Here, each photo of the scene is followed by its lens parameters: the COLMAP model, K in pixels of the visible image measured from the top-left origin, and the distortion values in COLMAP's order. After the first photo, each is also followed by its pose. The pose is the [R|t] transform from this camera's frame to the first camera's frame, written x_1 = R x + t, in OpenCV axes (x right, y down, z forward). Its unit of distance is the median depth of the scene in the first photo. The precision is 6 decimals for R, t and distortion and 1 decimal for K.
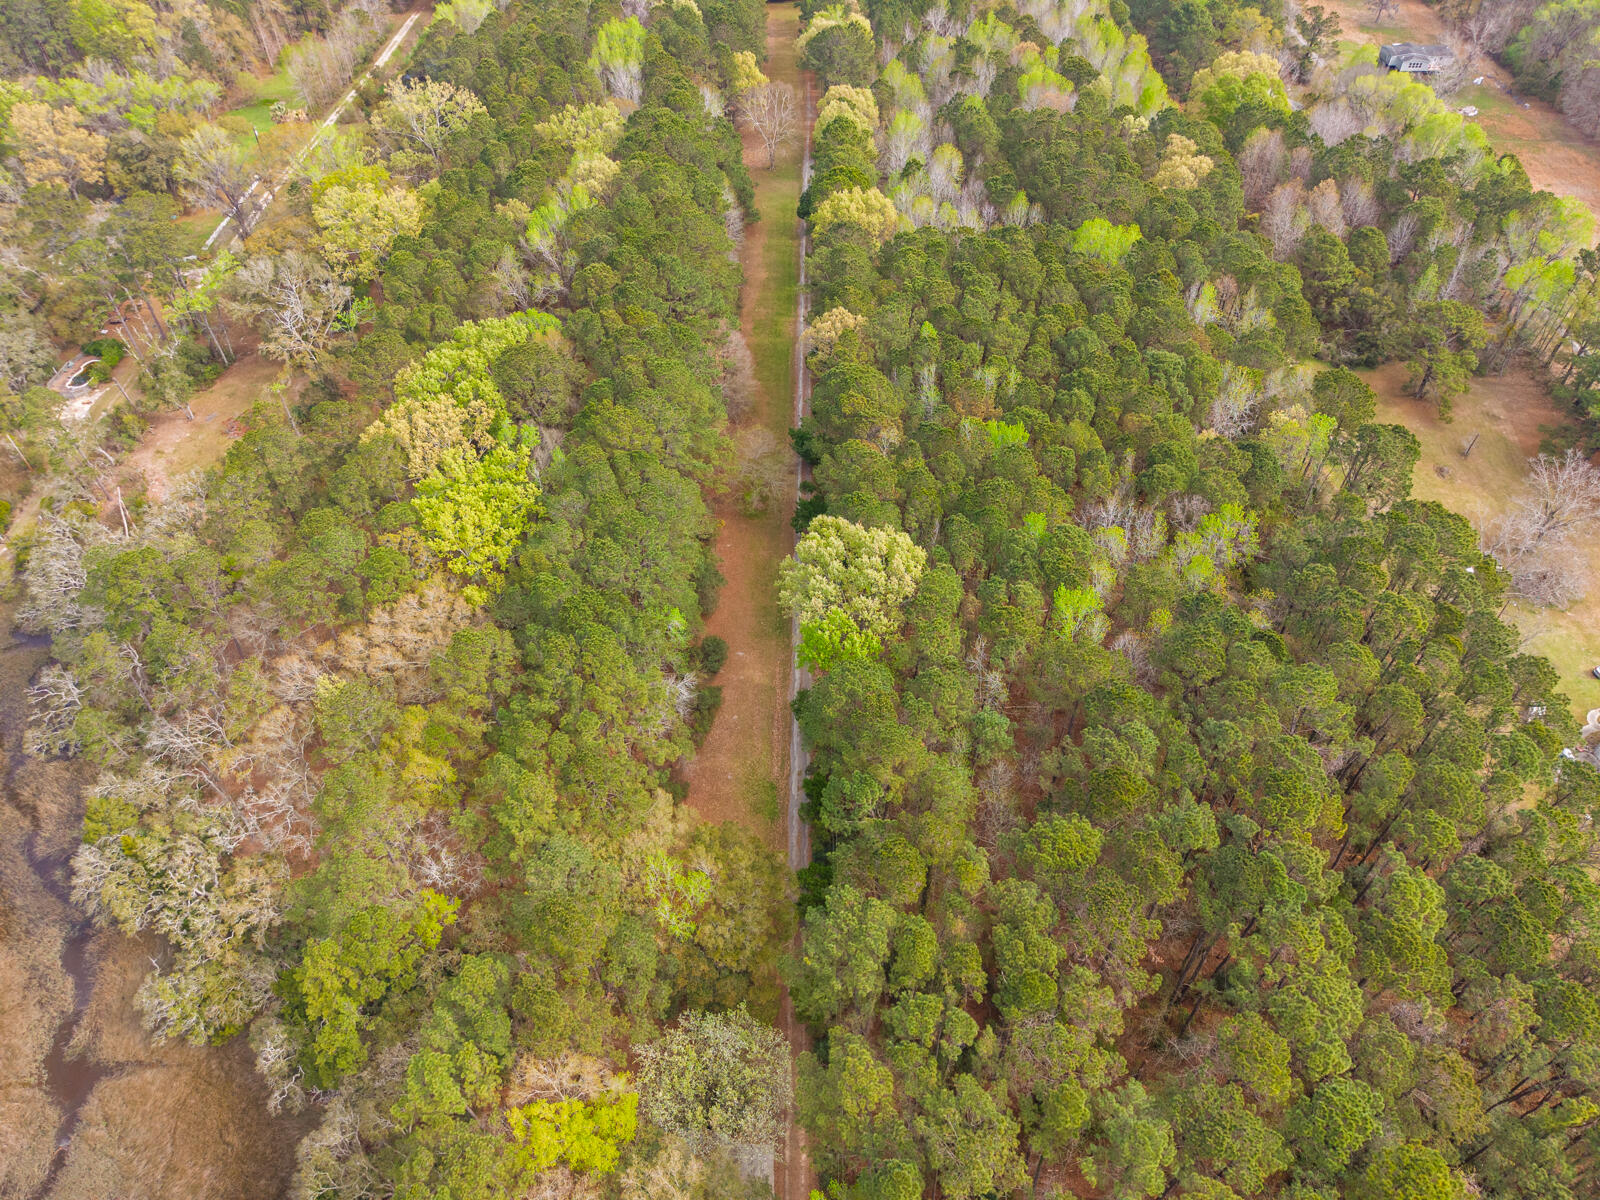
lens RADIAL K [[1083.5, 0, 800.0], [0, 1083.5, 600.0], [0, 0, 1]] dist [0.012873, -0.009311]
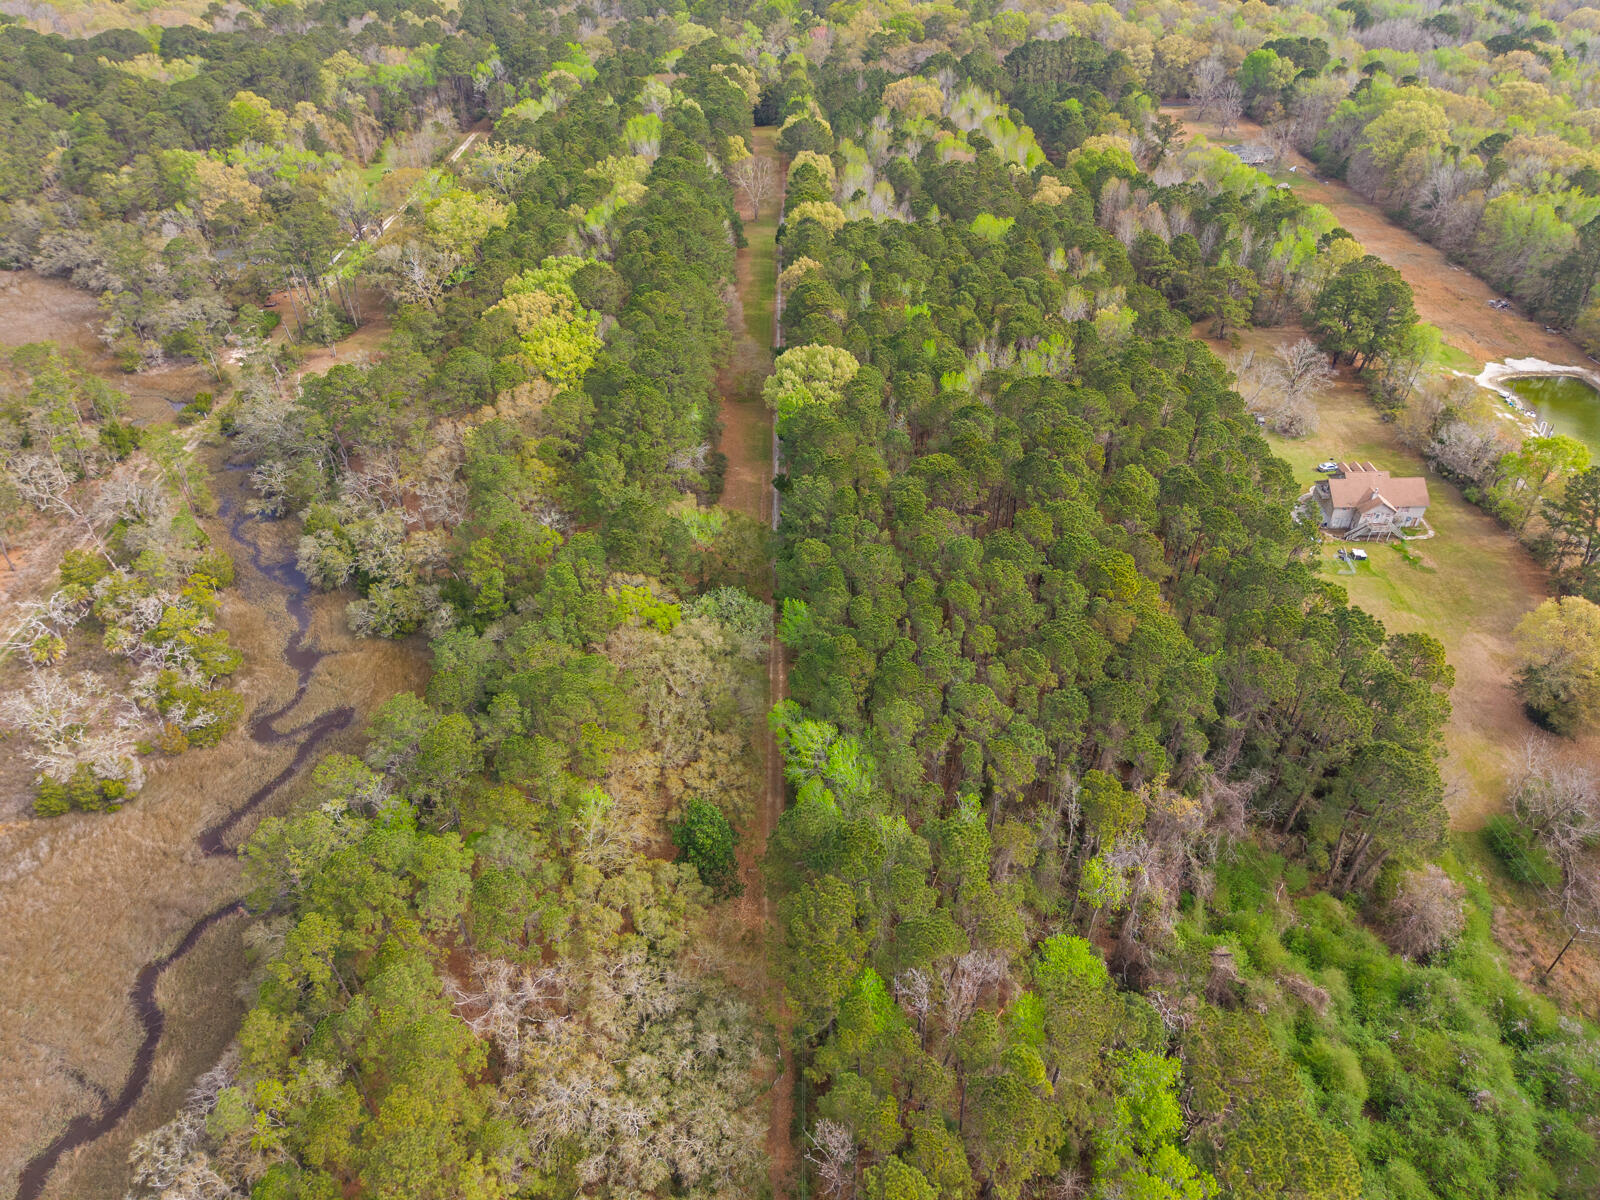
lens RADIAL K [[1083.5, 0, 800.0], [0, 1083.5, 600.0], [0, 0, 1]] dist [0.012873, -0.009311]
pose [[0.999830, -0.005899, 0.017471, 0.001996], [0.008522, 0.988016, -0.154115, 0.355319], [-0.016352, 0.154237, 0.987898, -0.316434]]
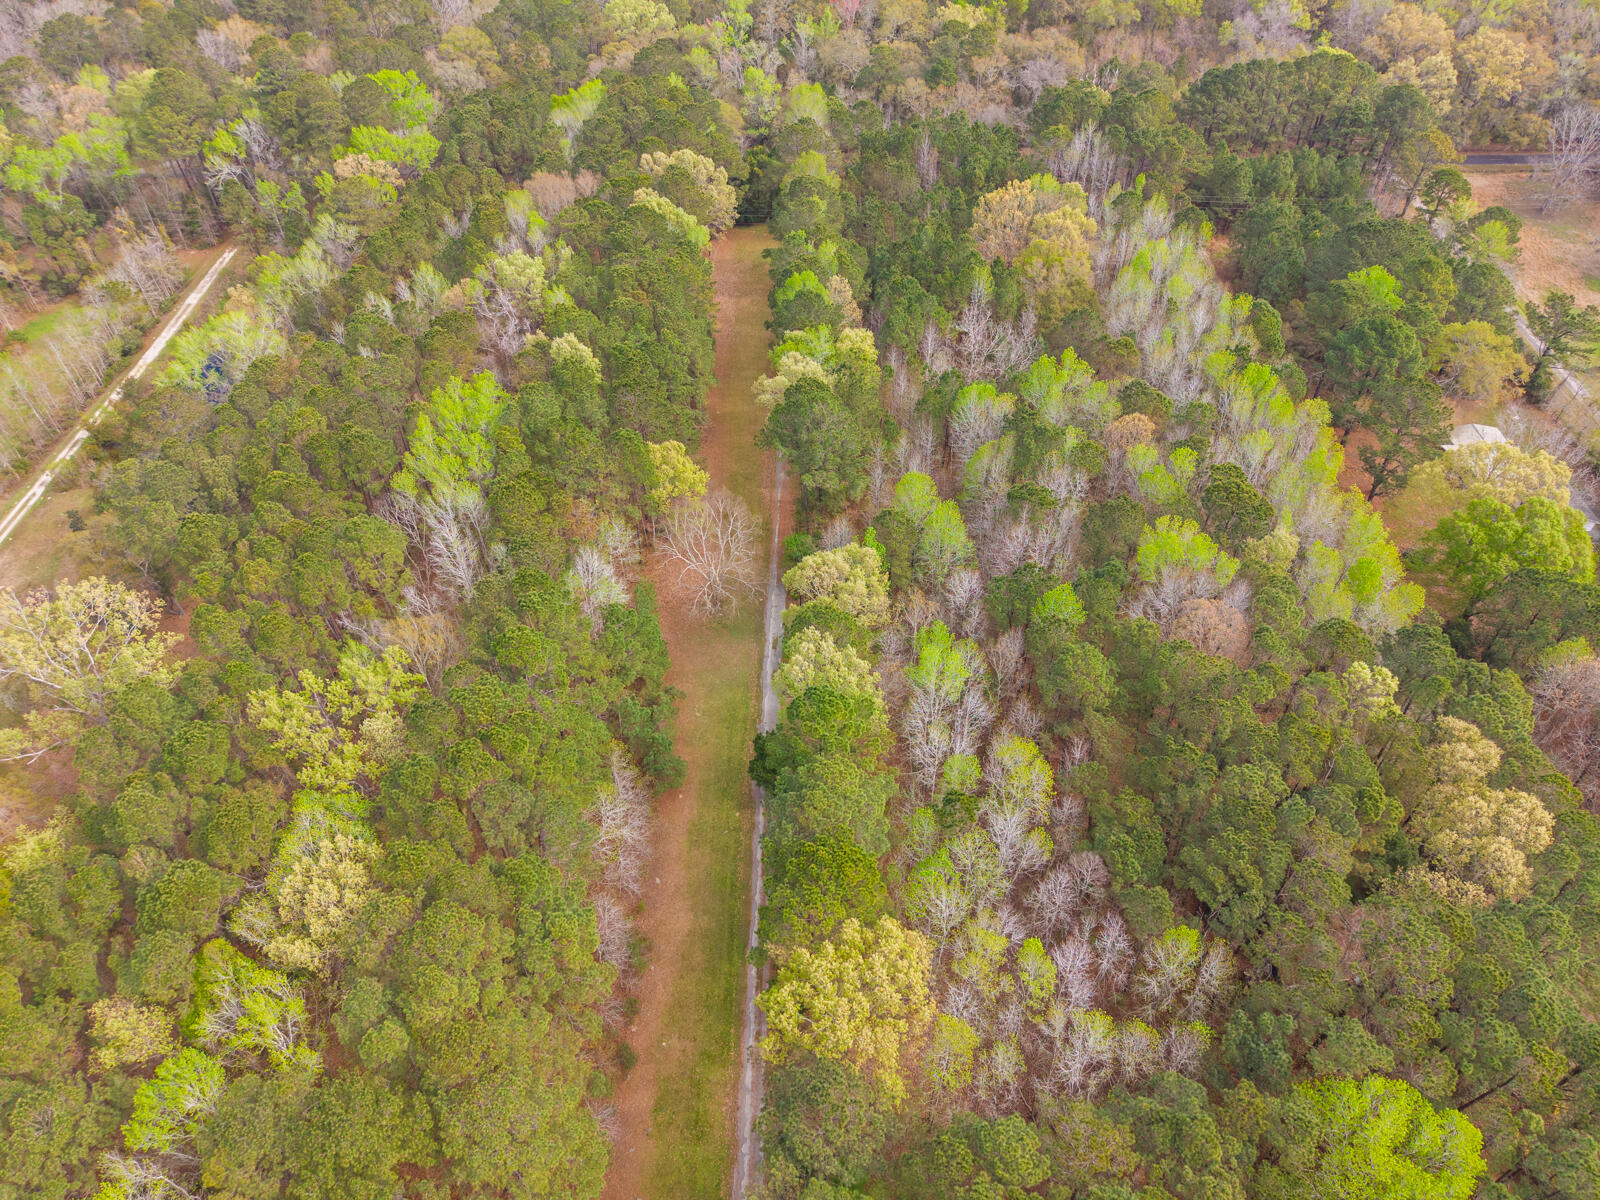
lens RADIAL K [[1094.4, 0, 803.6], [0, 1094.4, 571.5], [0, 0, 1]] dist [0.025431, -0.026211]
pose [[0.999961, -0.008429, -0.002804, 0.034952], [0.008345, 0.999554, -0.028668, -0.542385], [0.003044, 0.028643, 0.999585, 0.515293]]
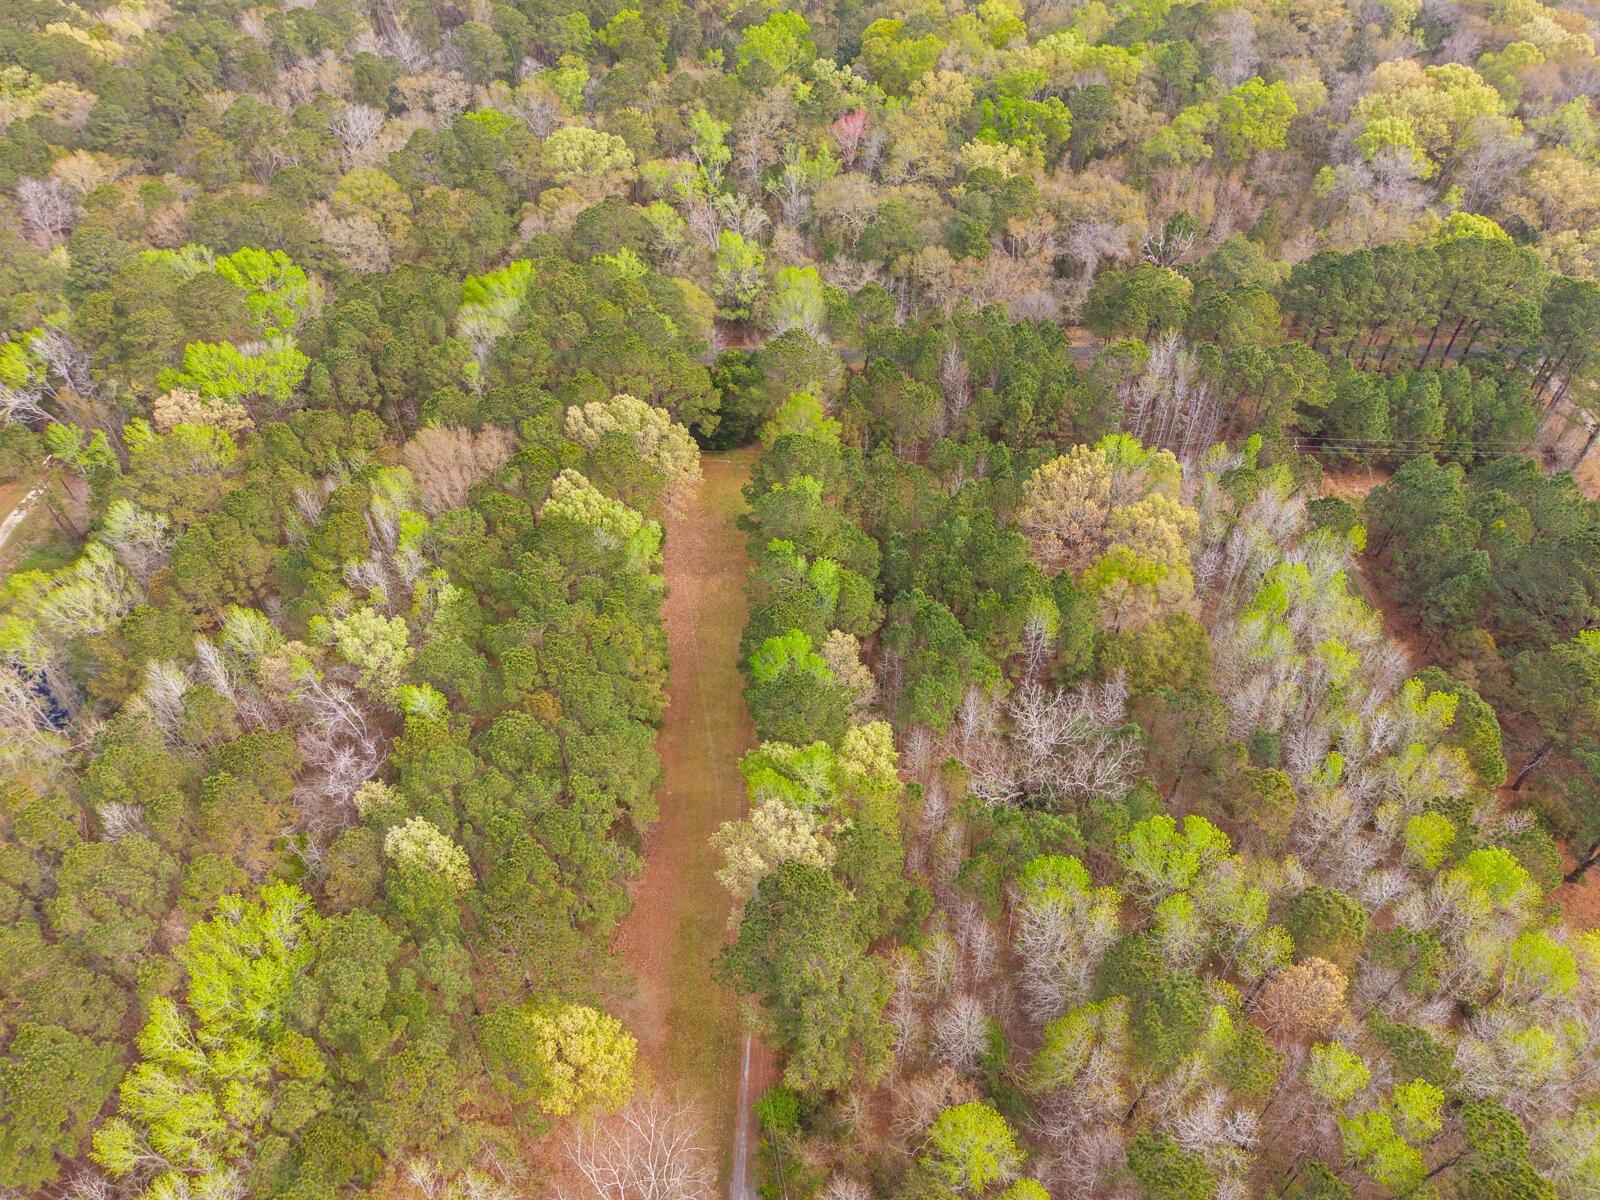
lens RADIAL K [[1094.4, 0, 803.6], [0, 1094.4, 571.5], [0, 0, 1]] dist [0.025431, -0.026211]
pose [[0.999975, -0.006471, 0.002853, 0.041137], [0.006560, 0.999459, -0.032242, -0.843845], [-0.002643, 0.032260, 0.999476, 0.806273]]
